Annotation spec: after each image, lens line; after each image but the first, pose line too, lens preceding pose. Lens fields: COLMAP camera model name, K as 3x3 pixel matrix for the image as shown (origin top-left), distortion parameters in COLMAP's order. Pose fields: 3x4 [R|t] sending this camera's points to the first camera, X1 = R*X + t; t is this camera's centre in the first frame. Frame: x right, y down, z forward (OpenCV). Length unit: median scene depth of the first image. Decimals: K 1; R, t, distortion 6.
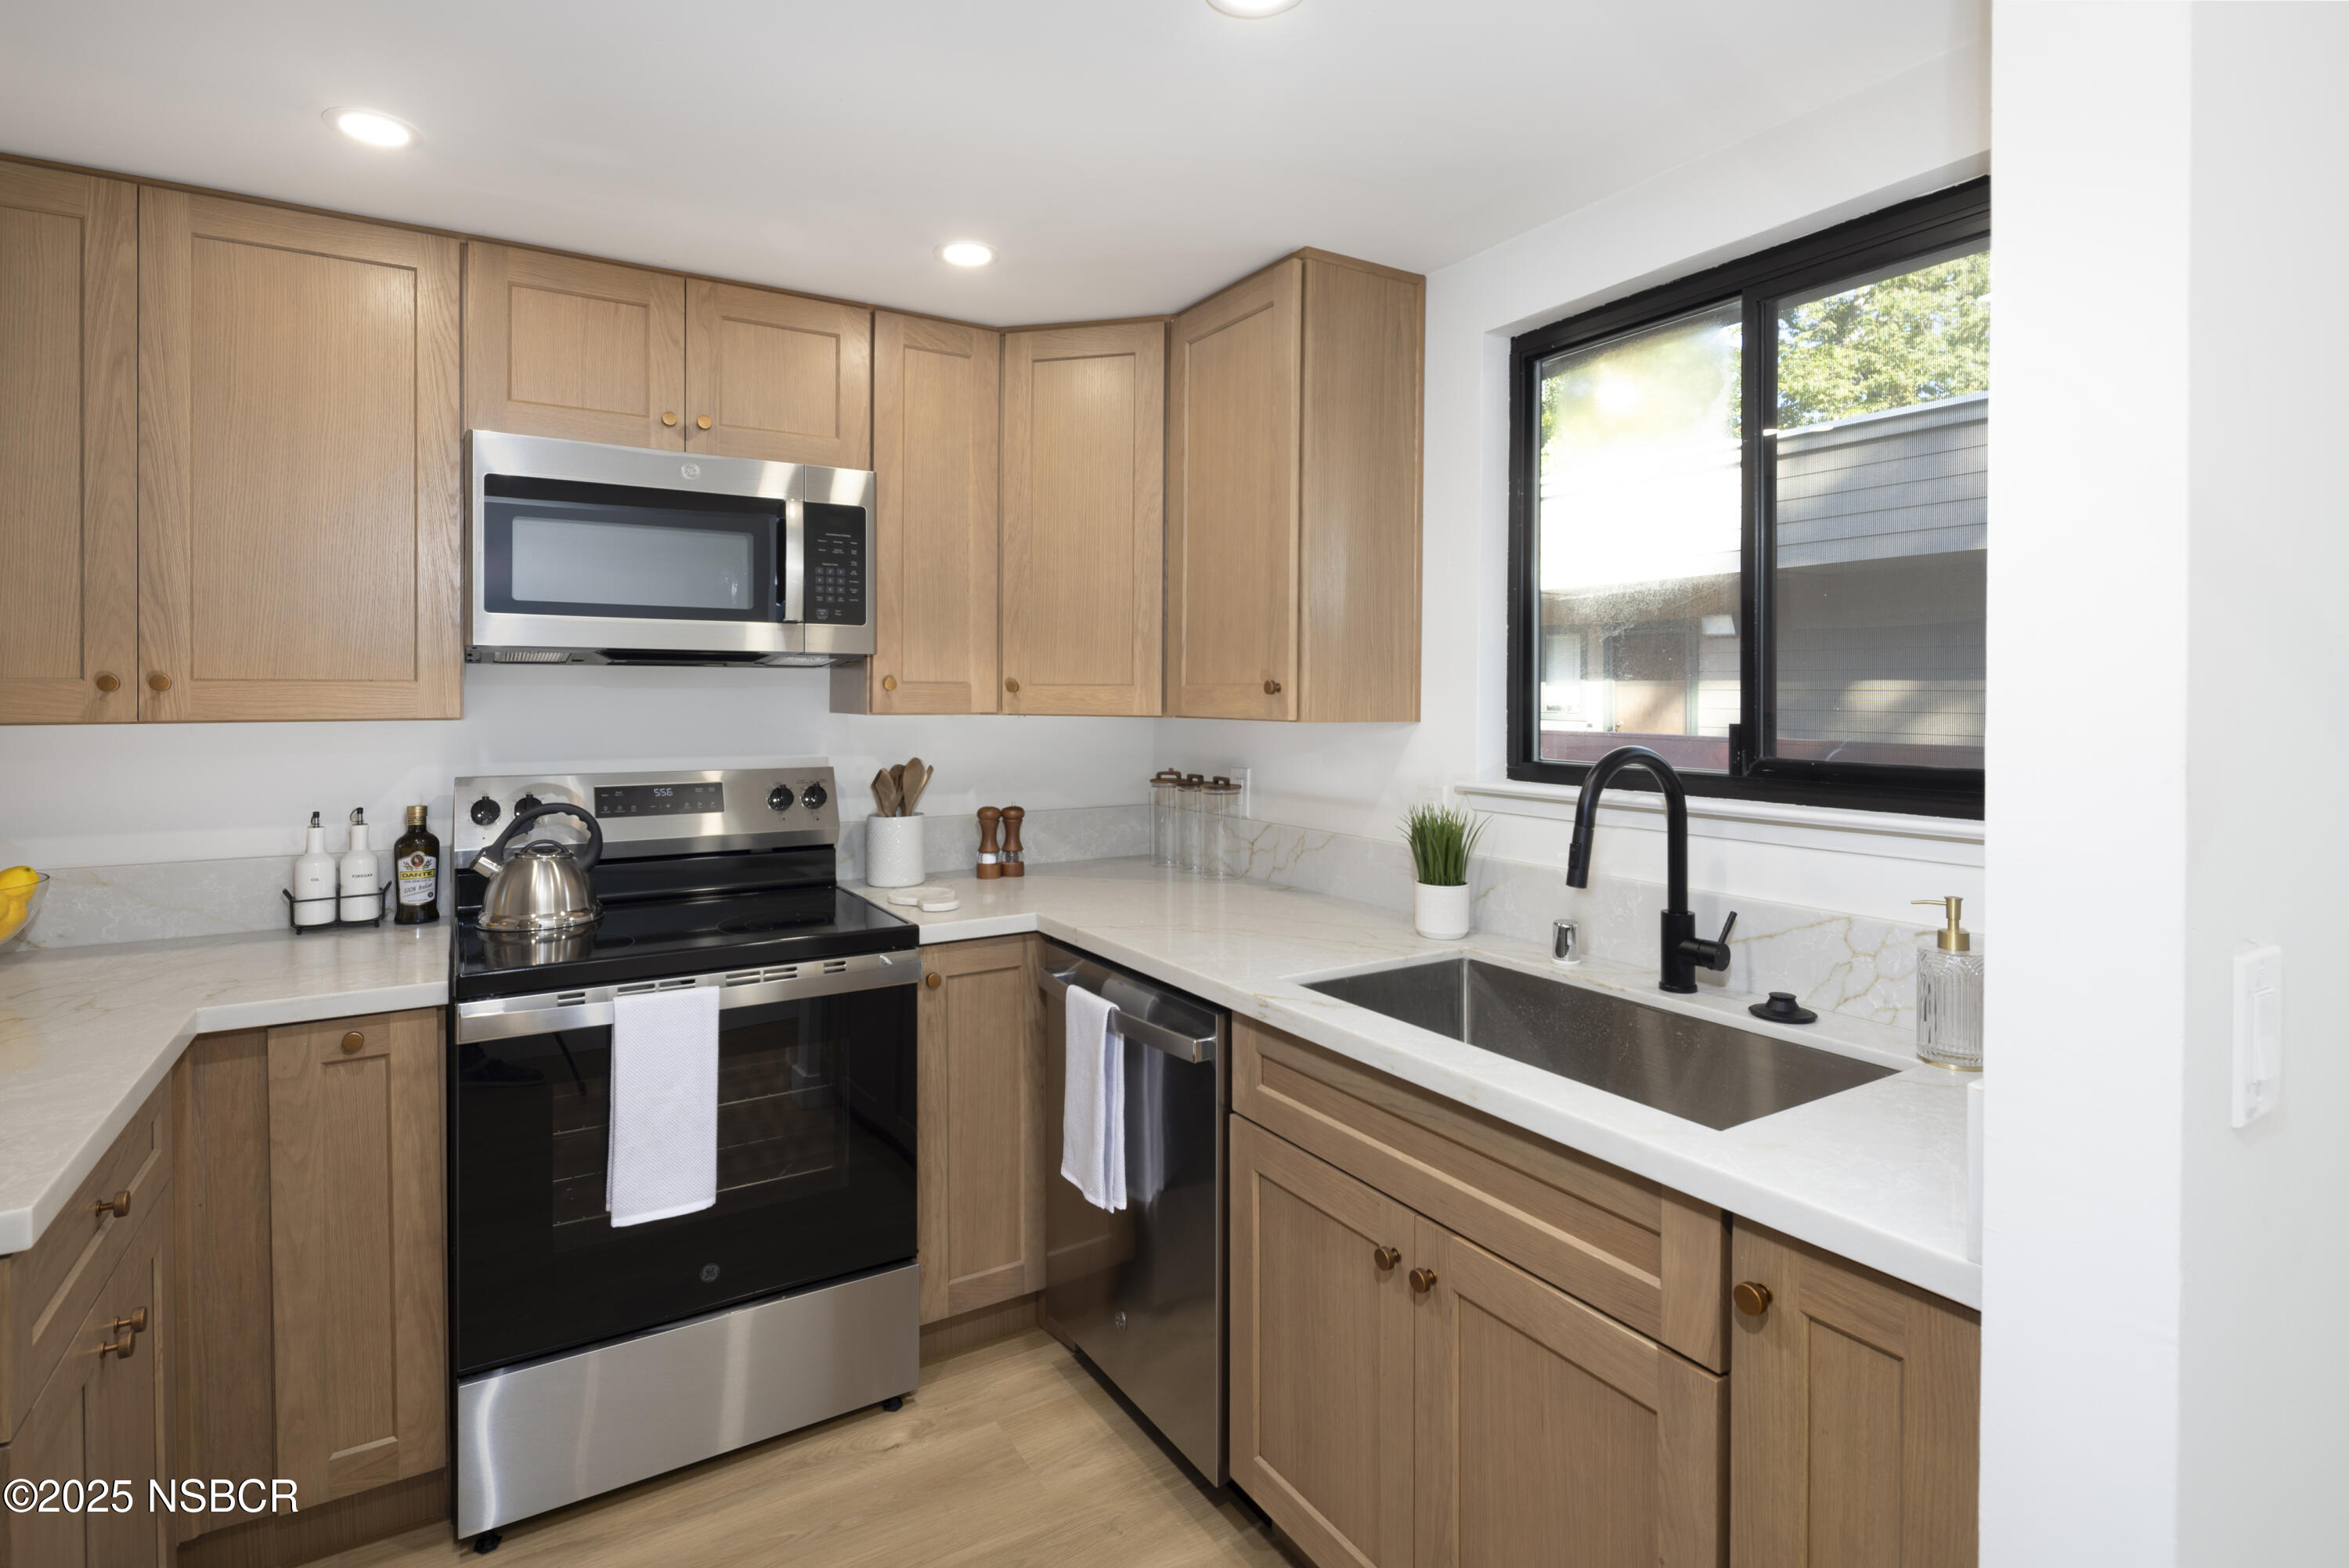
lens RADIAL K [[1119.3, 0, 1170.8], [0, 1119.3, 701.0], [0, 0, 1]] dist [-0.012851, -0.000657]
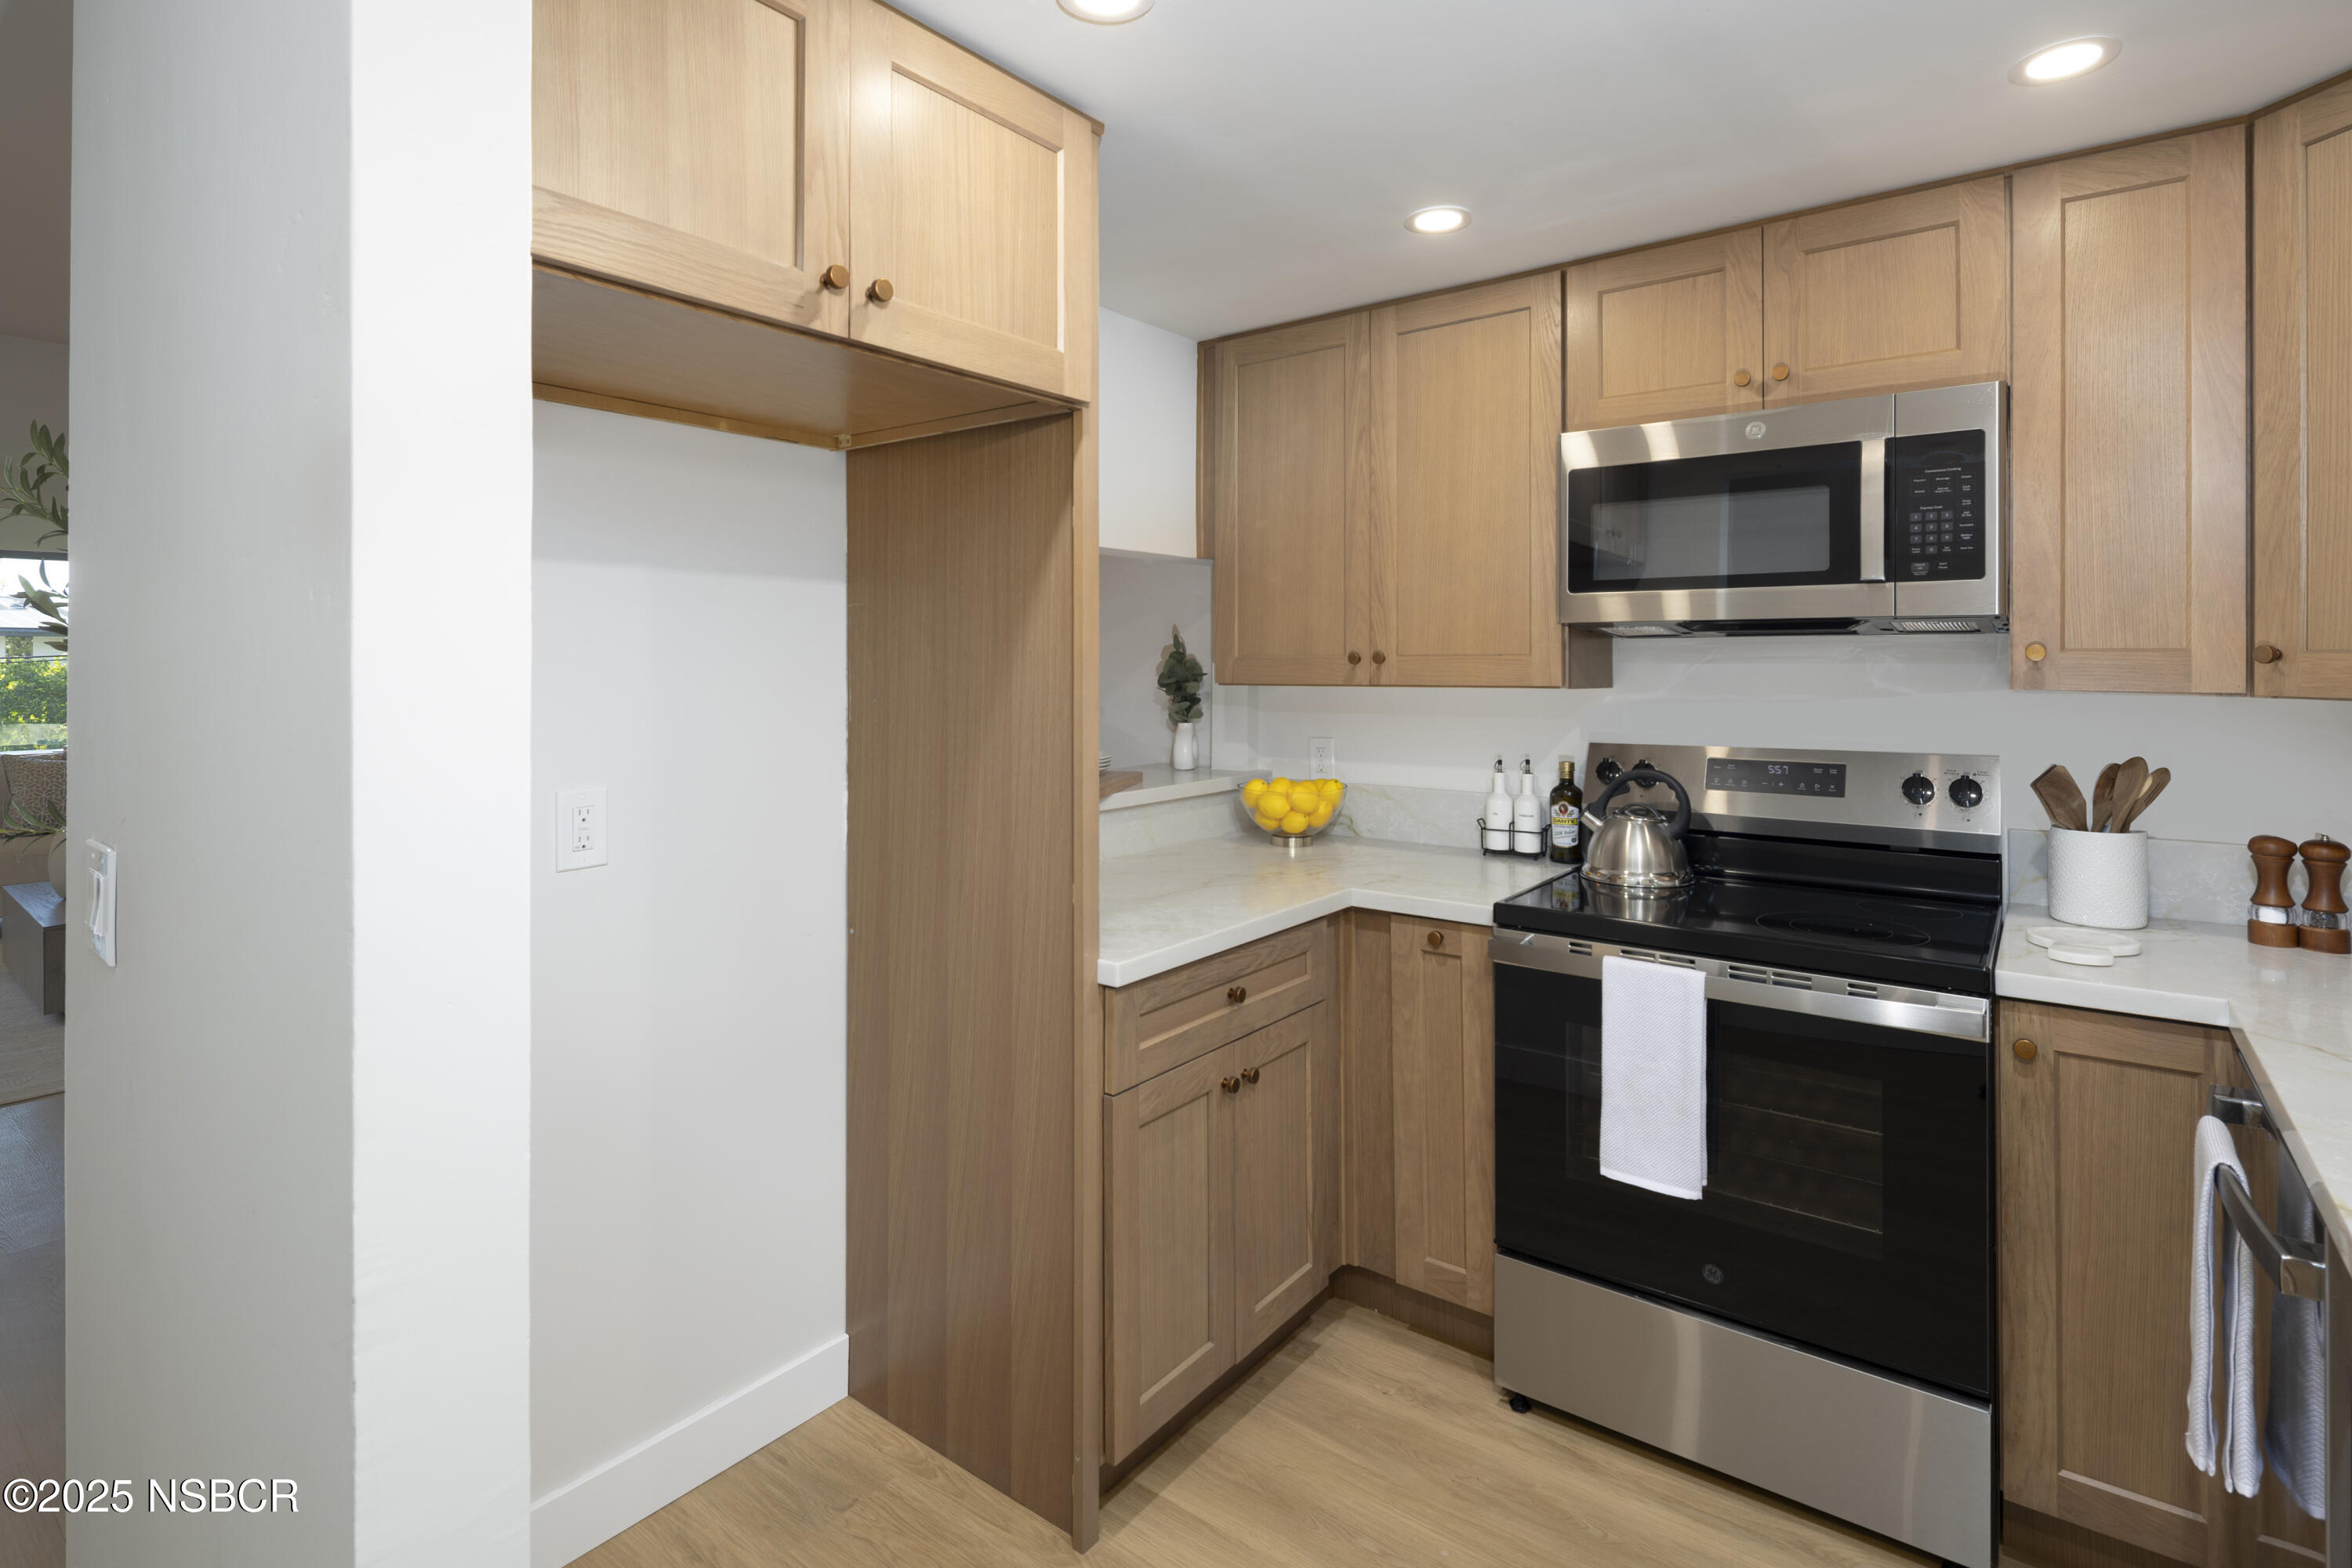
lens RADIAL K [[1161.0, 0, 1174.6], [0, 1161.0, 662.5], [0, 0, 1]] dist [-0.000093, -0.009688]
pose [[0.345314, -0.001791, -0.938486, 0.323891], [-0.004816, 0.999982, -0.003680, -0.003233], [0.938475, 0.005791, 0.345299, 0.201851]]
